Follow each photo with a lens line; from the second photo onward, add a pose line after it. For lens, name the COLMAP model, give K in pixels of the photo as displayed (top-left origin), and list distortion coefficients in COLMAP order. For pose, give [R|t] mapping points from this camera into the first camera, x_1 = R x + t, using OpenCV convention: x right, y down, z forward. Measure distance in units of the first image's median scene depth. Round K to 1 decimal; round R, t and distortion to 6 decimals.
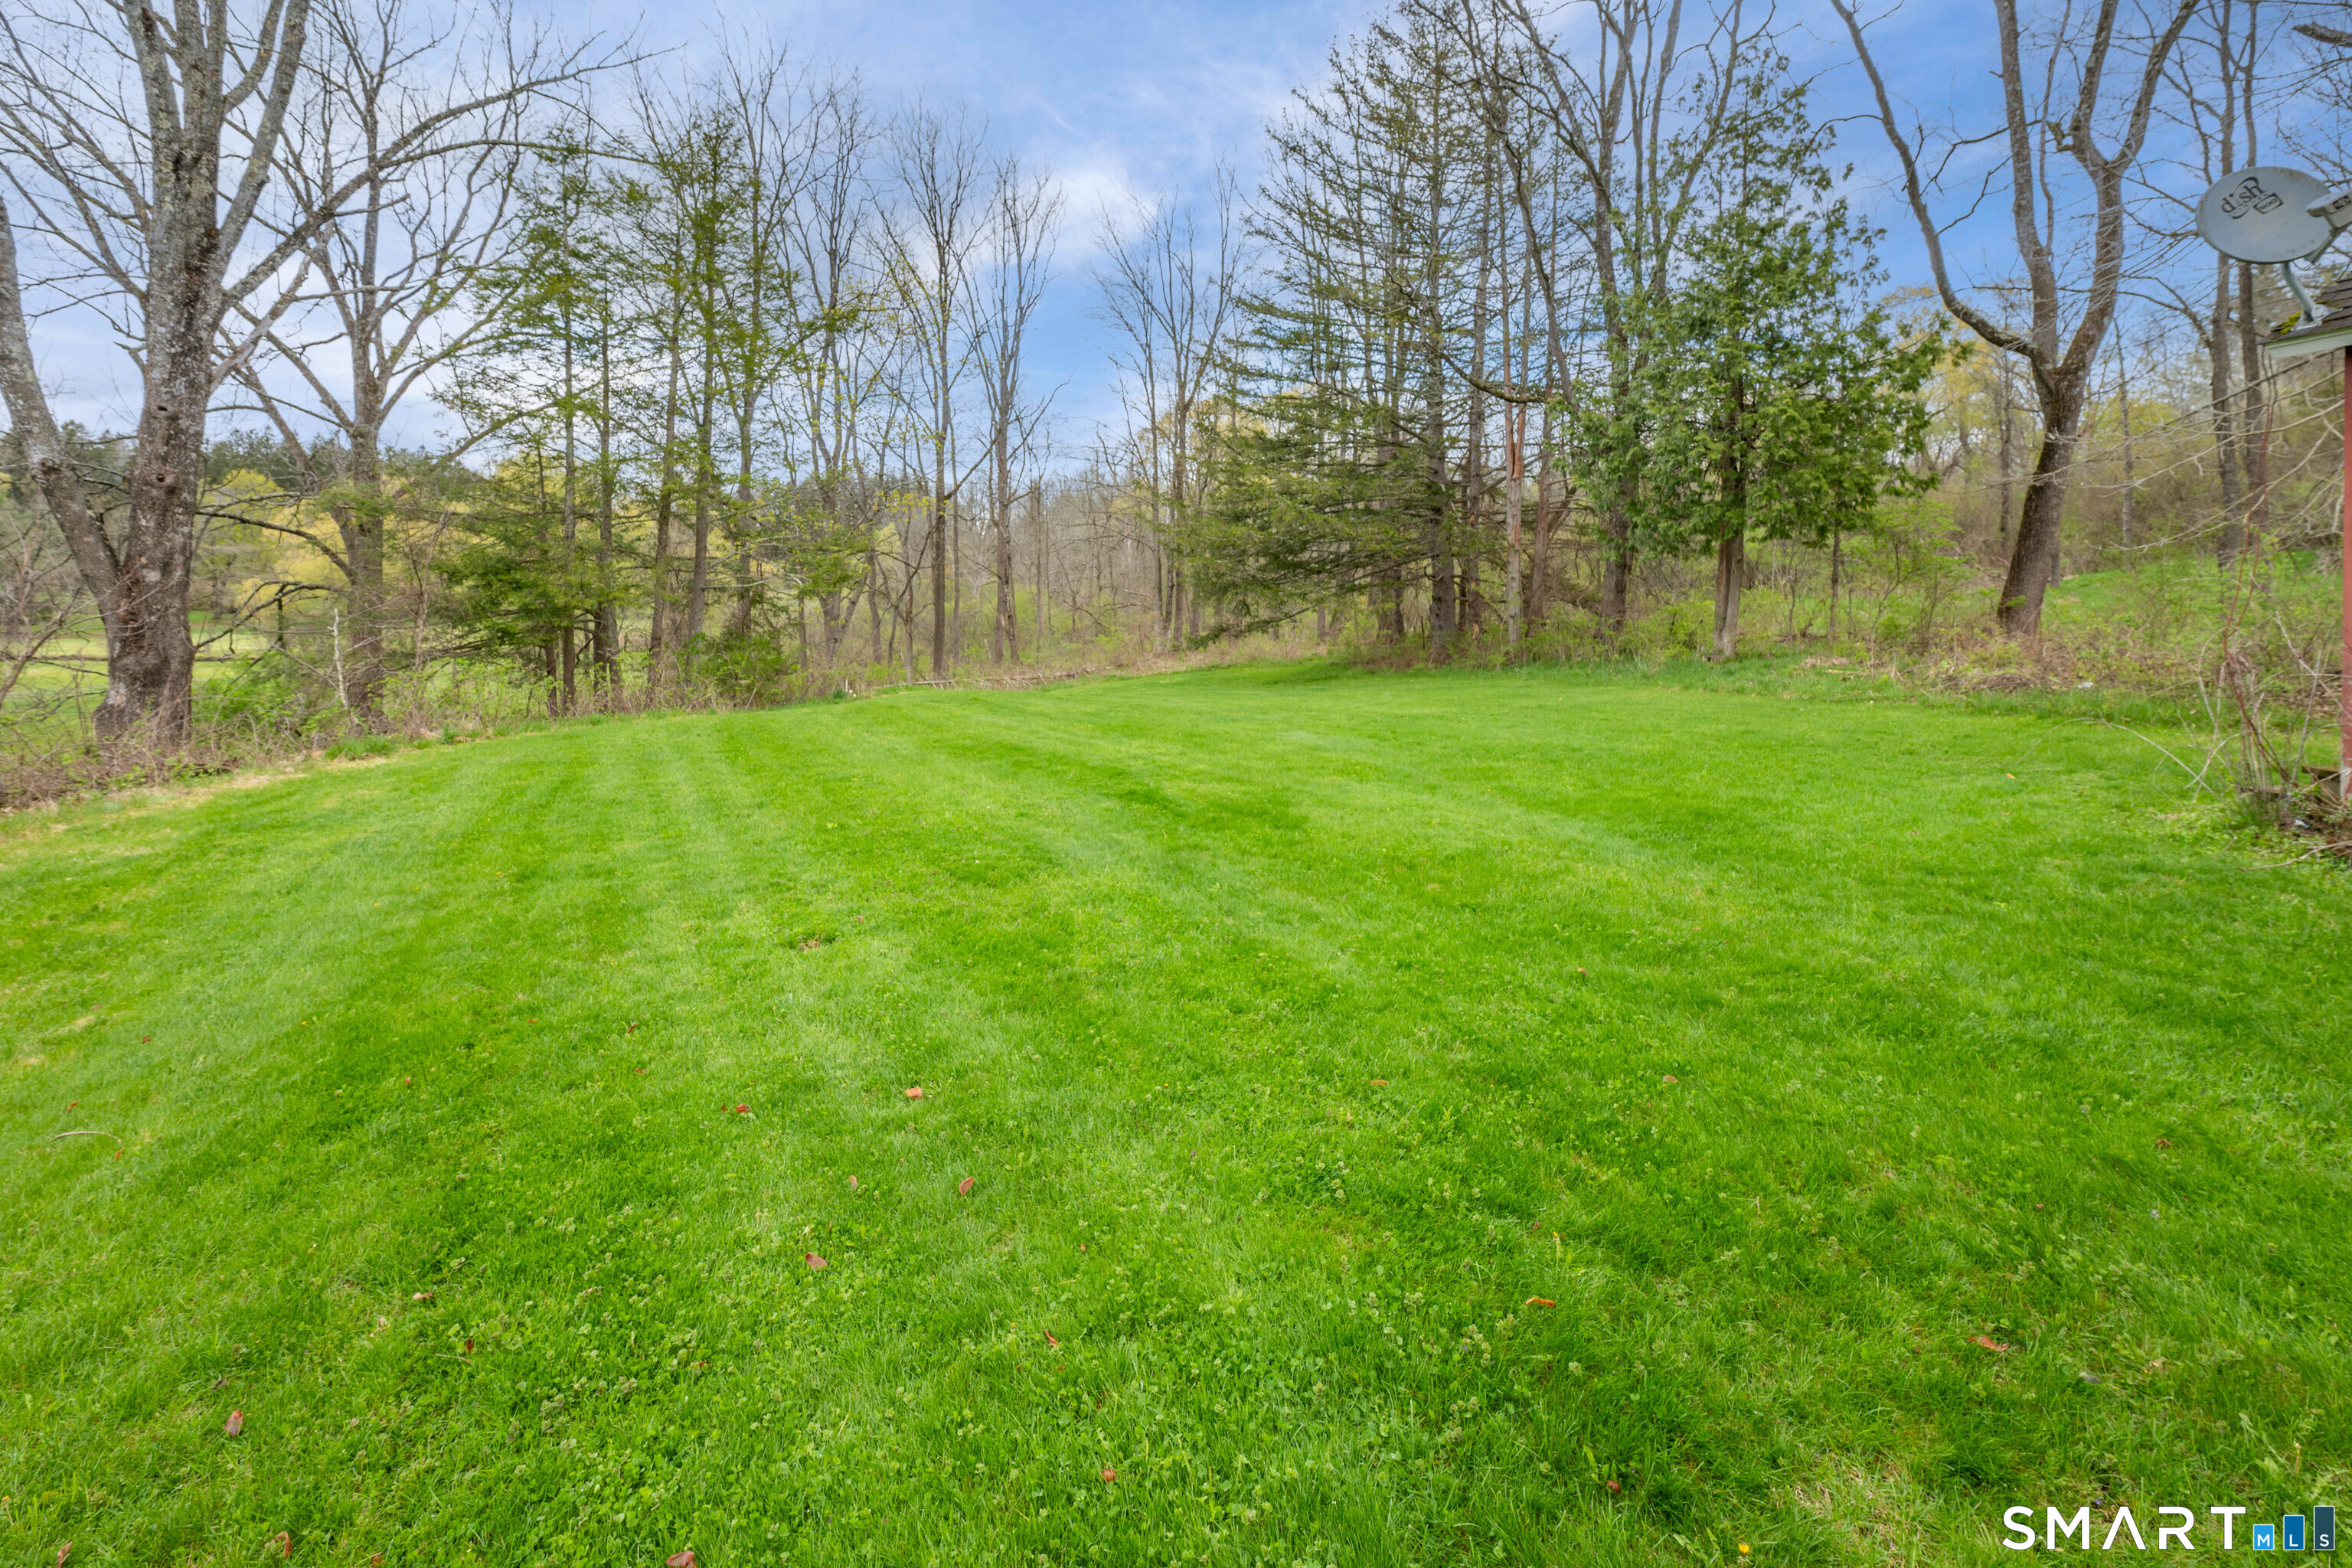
lens RADIAL K [[953.7, 0, 1181.8], [0, 953.7, 581.1], [0, 0, 1]] dist [-0.001321, -0.000220]
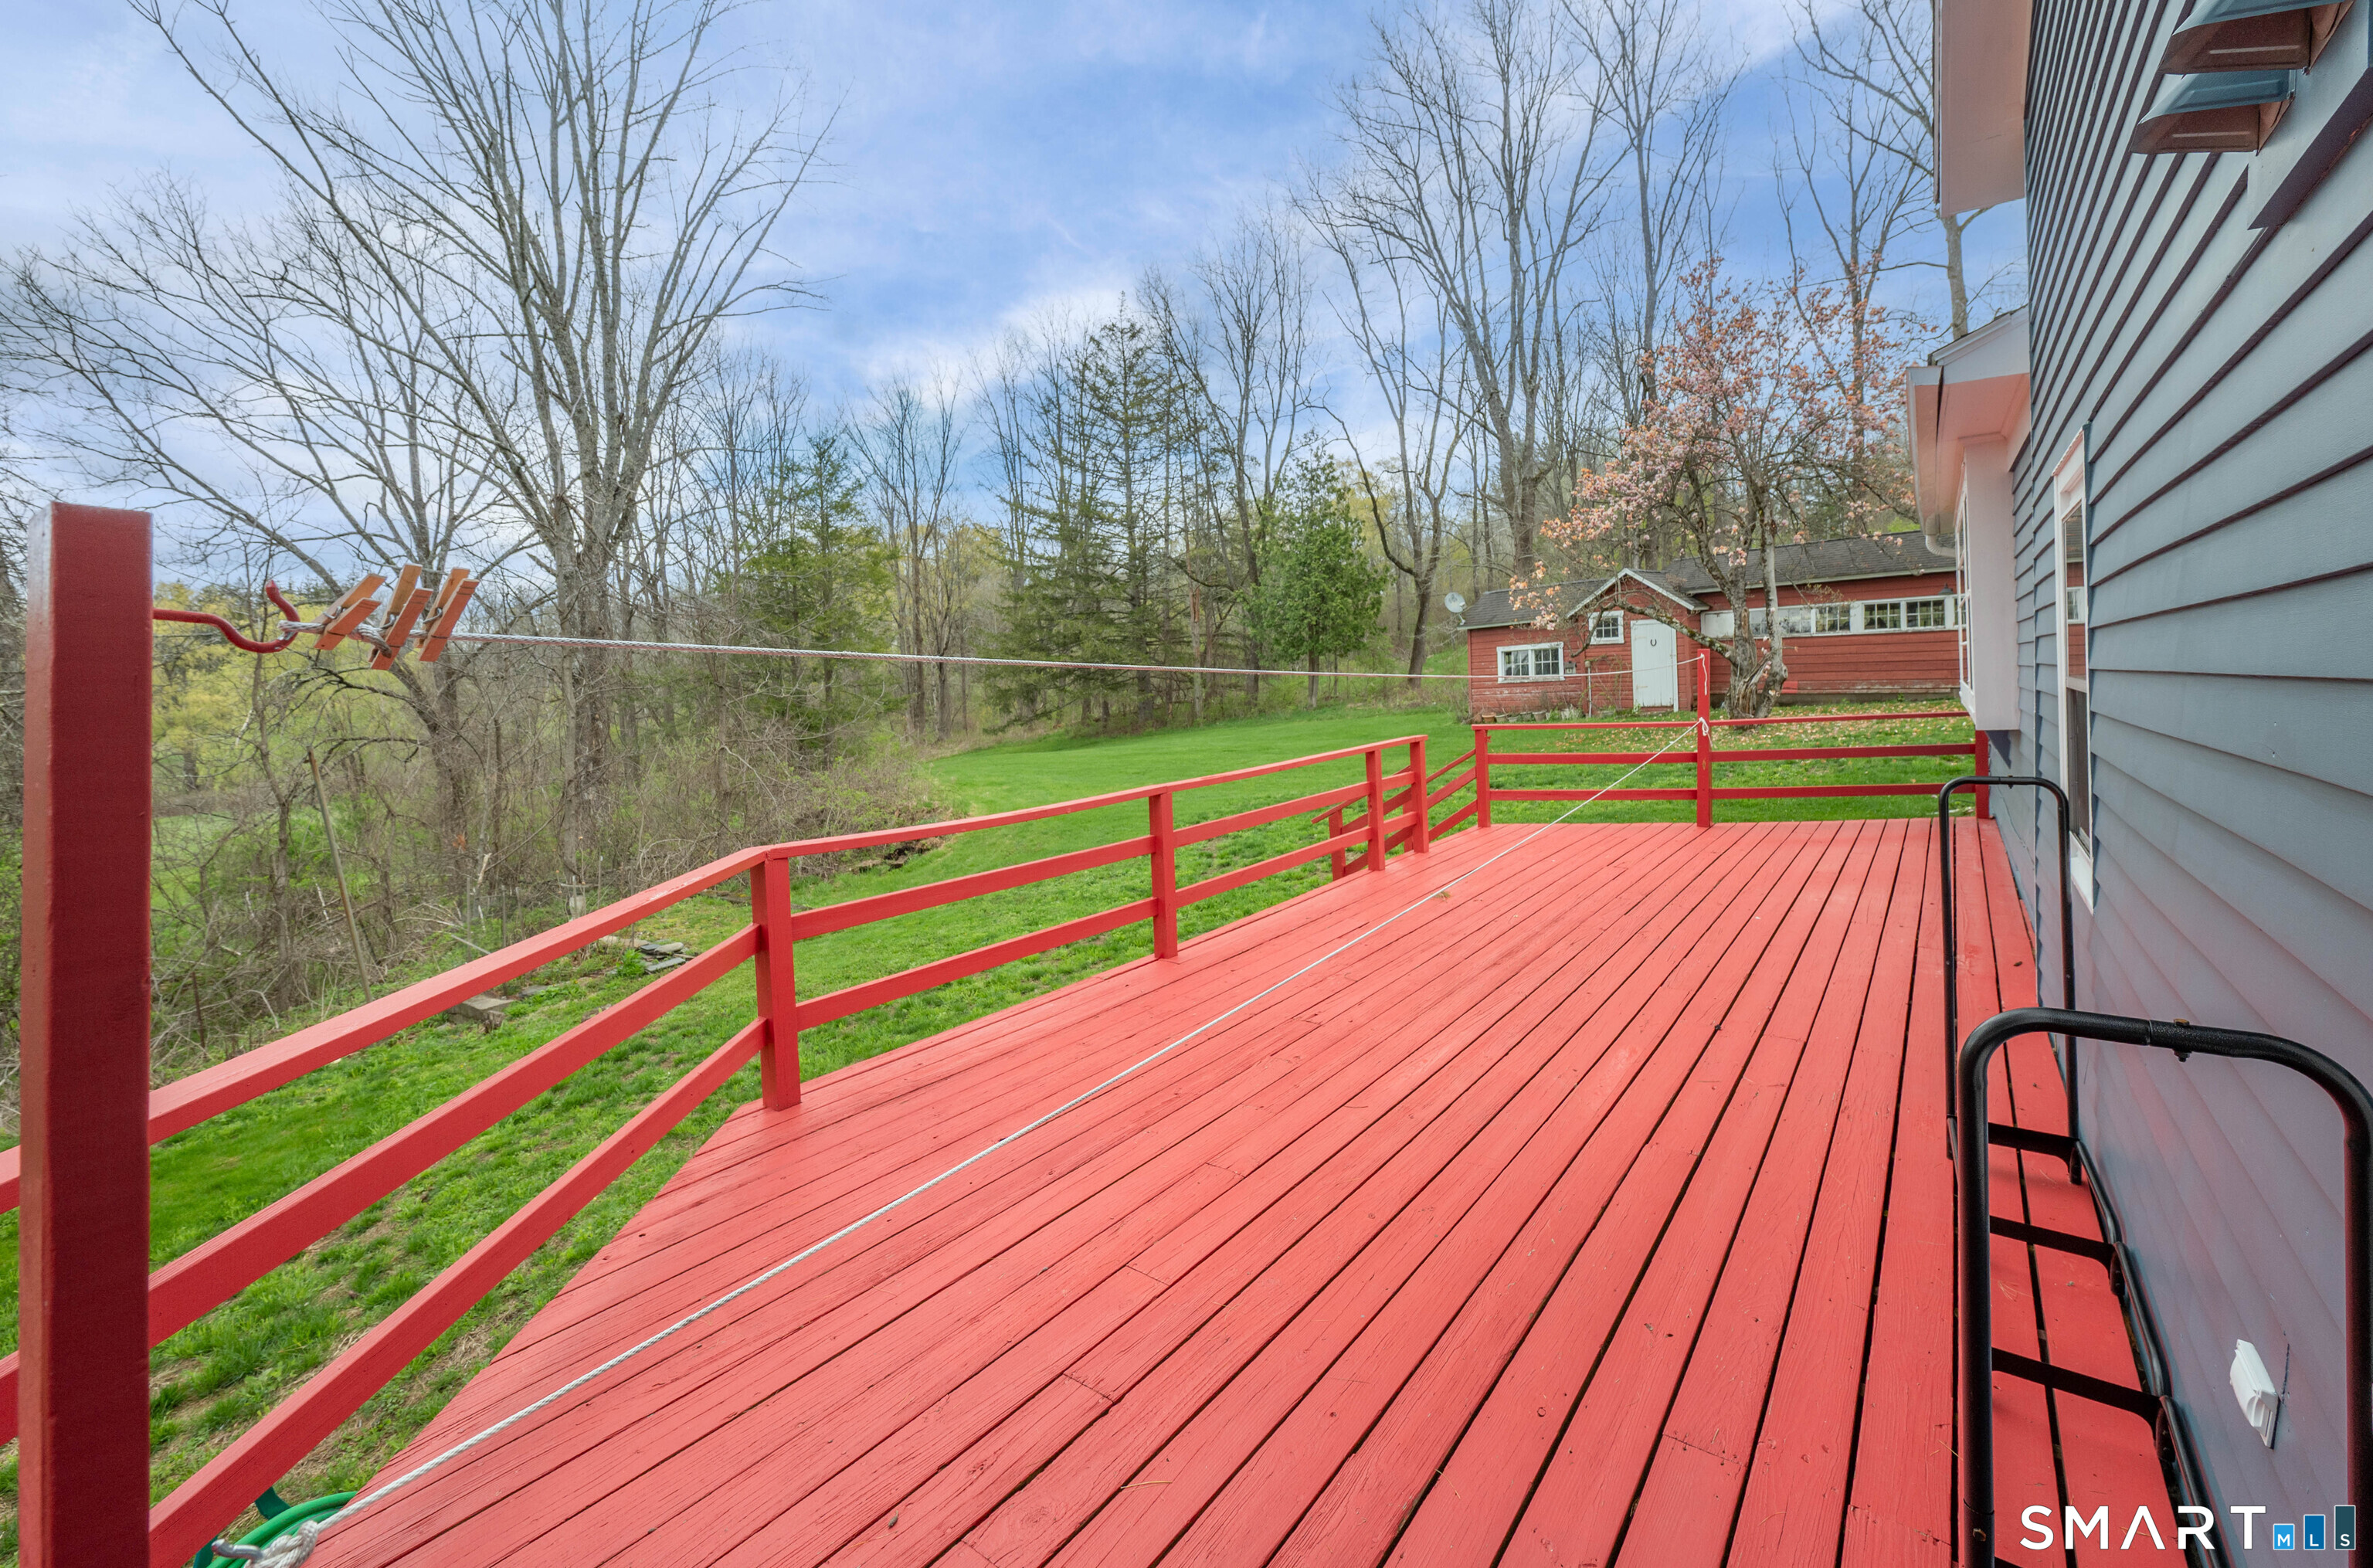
lens RADIAL K [[969.5, 0, 1197.2], [0, 969.5, 784.9], [0, 0, 1]] dist [0.000803, -0.000083]
pose [[0.868731, -0.111877, 0.482483, -0.843433], [0.057629, 0.990370, 0.125881, -0.047554], [-0.491920, -0.081552, 0.866813, -0.919333]]
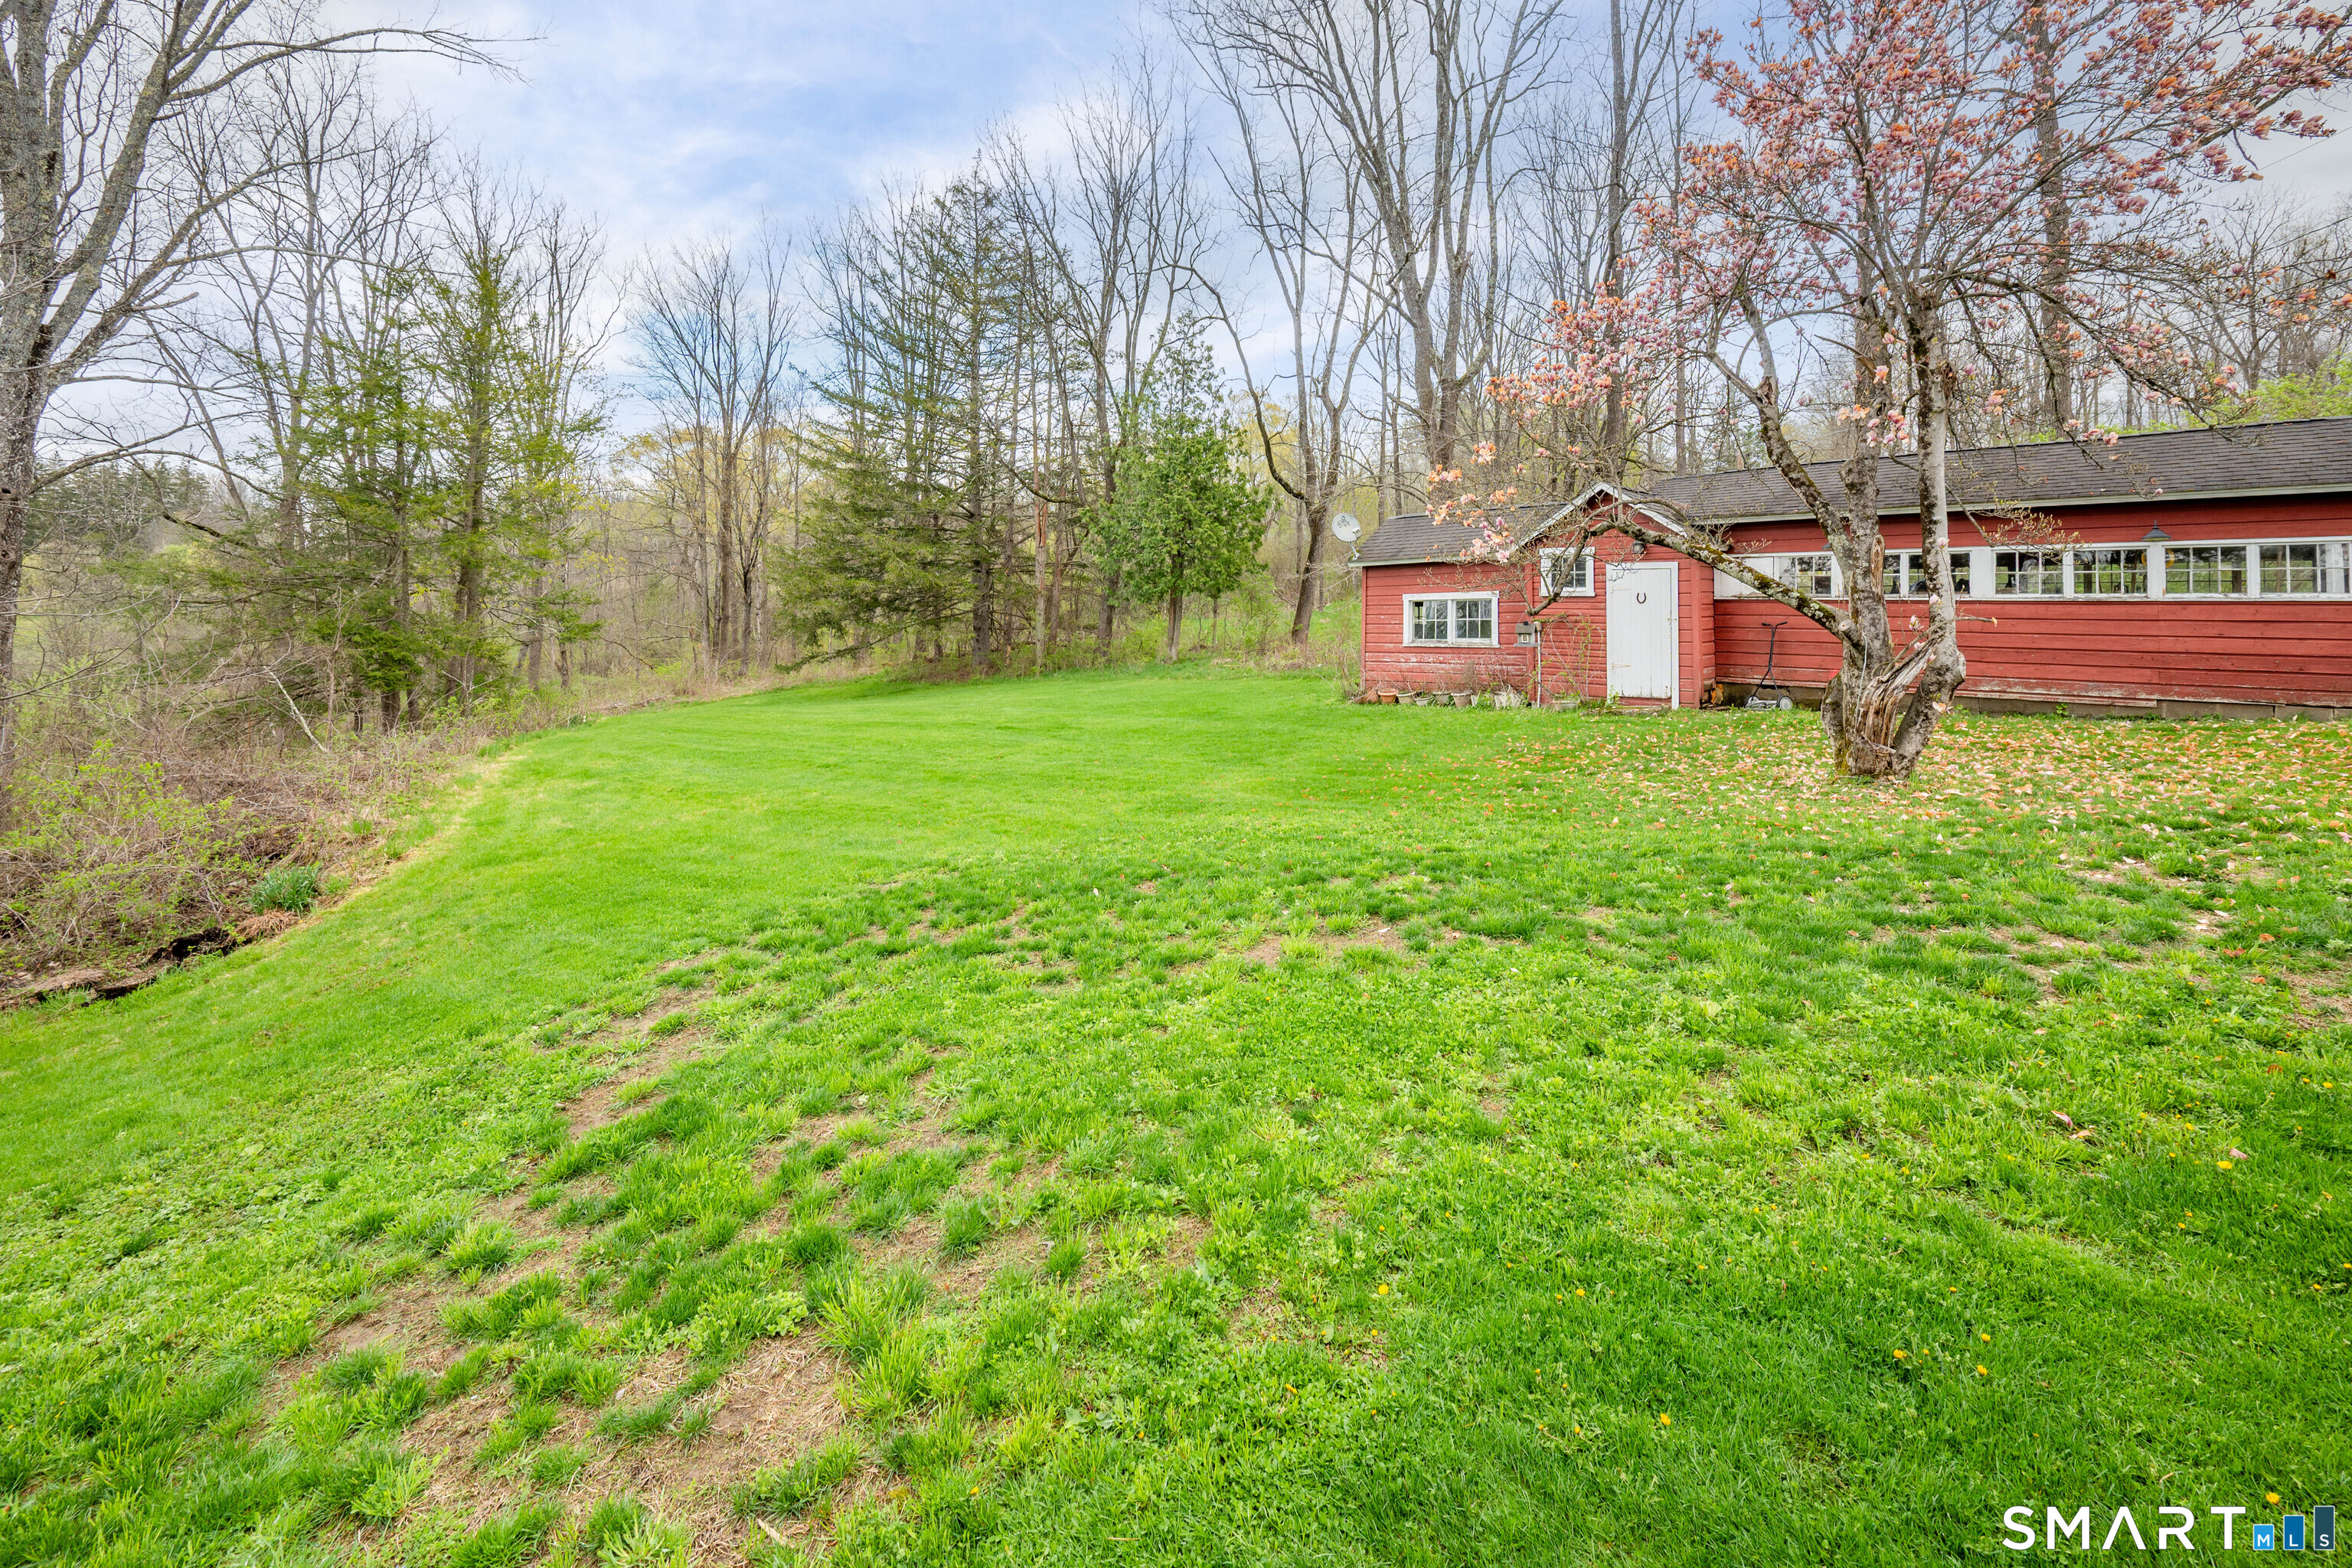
lens RADIAL K [[996.6, 0, 1177.9], [0, 996.6, 697.4], [0, 0, 1]] dist [-0.000852, -0.000092]
pose [[0.830482, -0.061500, 0.553640, -0.496068], [0.007073, 0.994971, 0.099914, -0.041525], [-0.557000, -0.079060, 0.826741, -0.591909]]
